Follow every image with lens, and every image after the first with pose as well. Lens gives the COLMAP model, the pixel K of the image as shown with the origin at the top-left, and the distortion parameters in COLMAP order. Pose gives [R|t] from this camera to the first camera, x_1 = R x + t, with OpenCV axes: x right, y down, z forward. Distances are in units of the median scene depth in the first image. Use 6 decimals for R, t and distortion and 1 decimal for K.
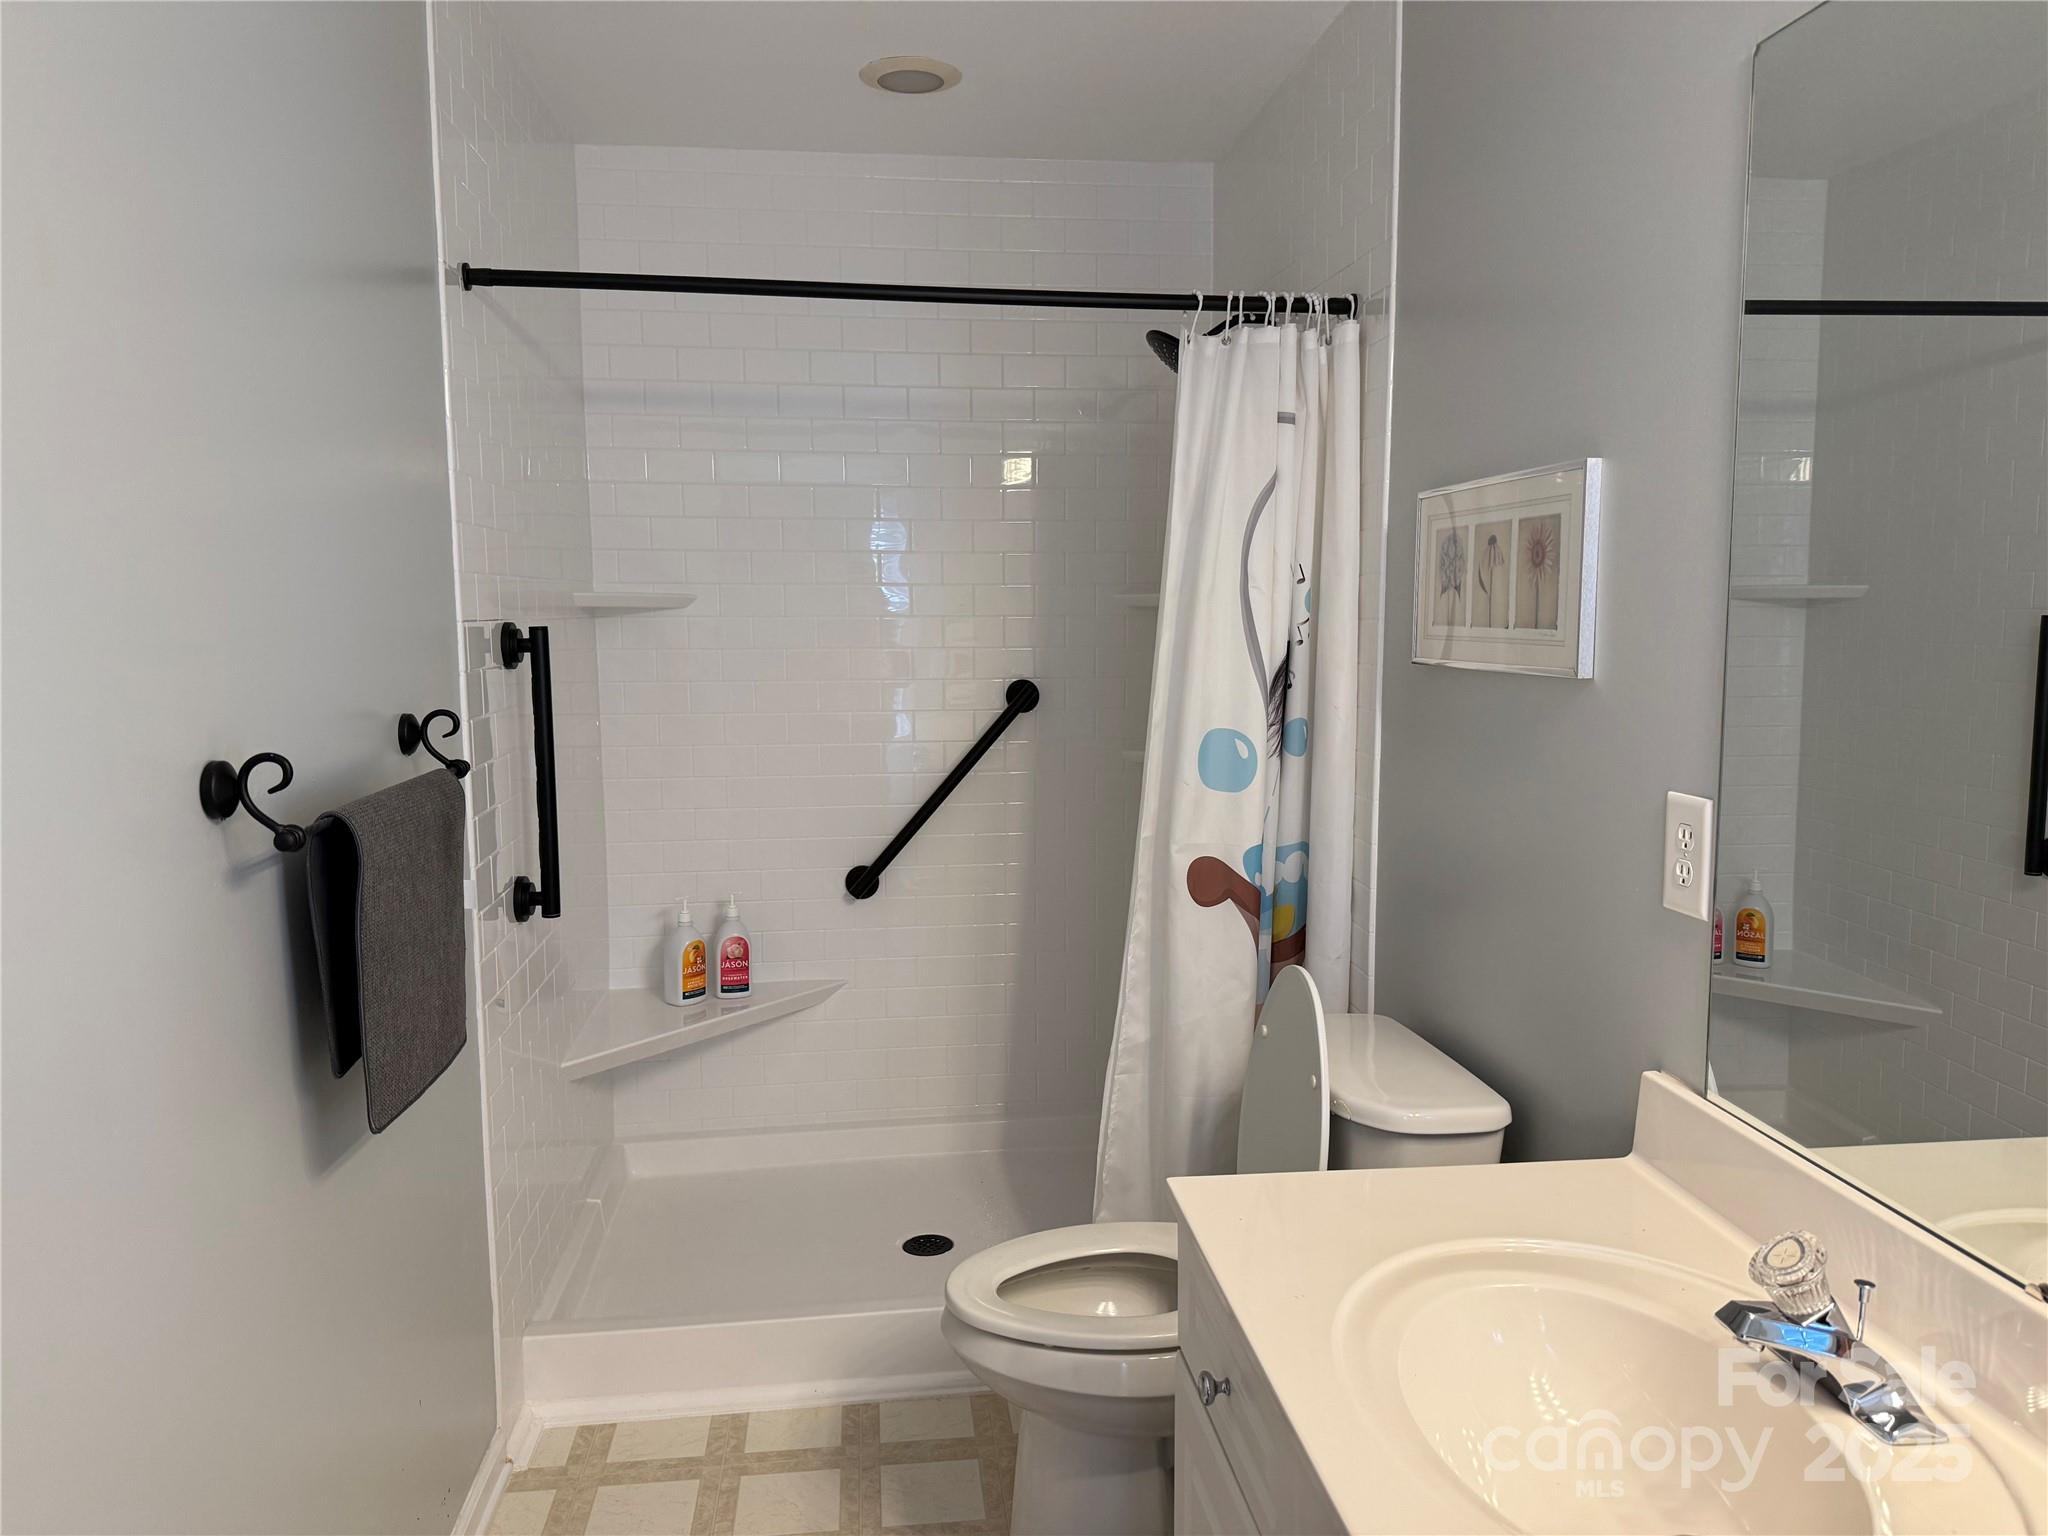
lens RADIAL K [[1426.1, 0, 1026.9], [0, 1426.1, 773.3], [0, 0, 1]] dist [0.053389, -0.083000]
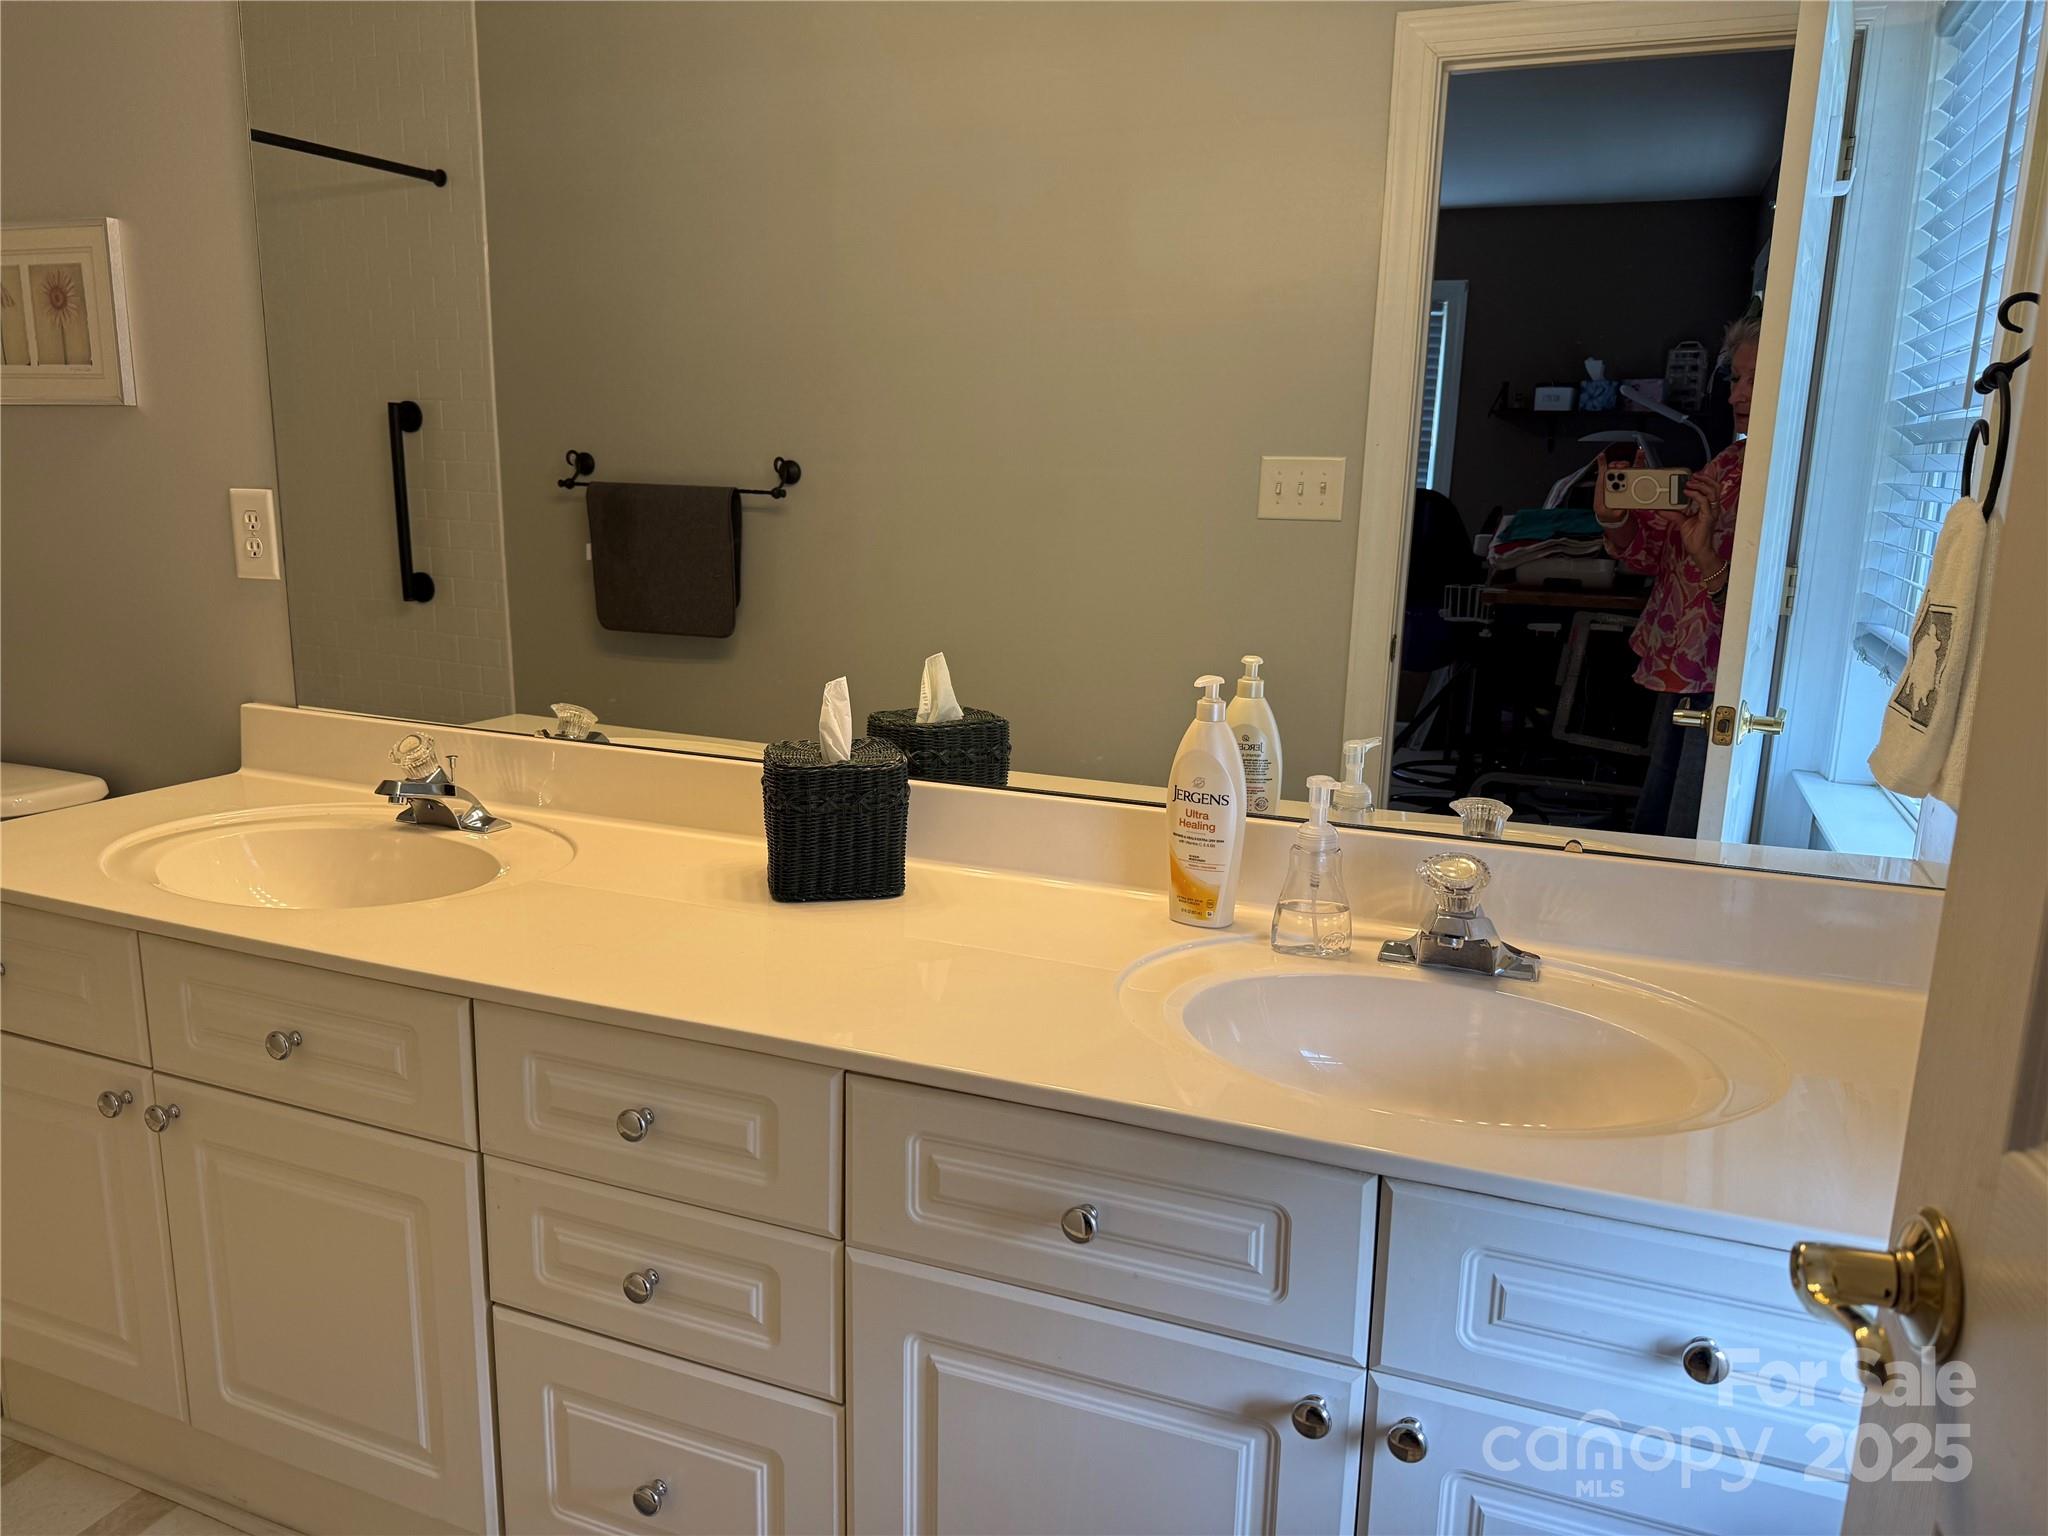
lens RADIAL K [[1426.1, 0, 1024.5], [0, 1426.1, 768.7], [0, 0, 1]] dist [0.053389, -0.083000]
pose [[0.474499, -0.162324, 0.865160, -0.353744], [0.066304, 0.986649, 0.148754, 0.107111], [-0.877756, -0.013220, 0.478926, -0.248571]]
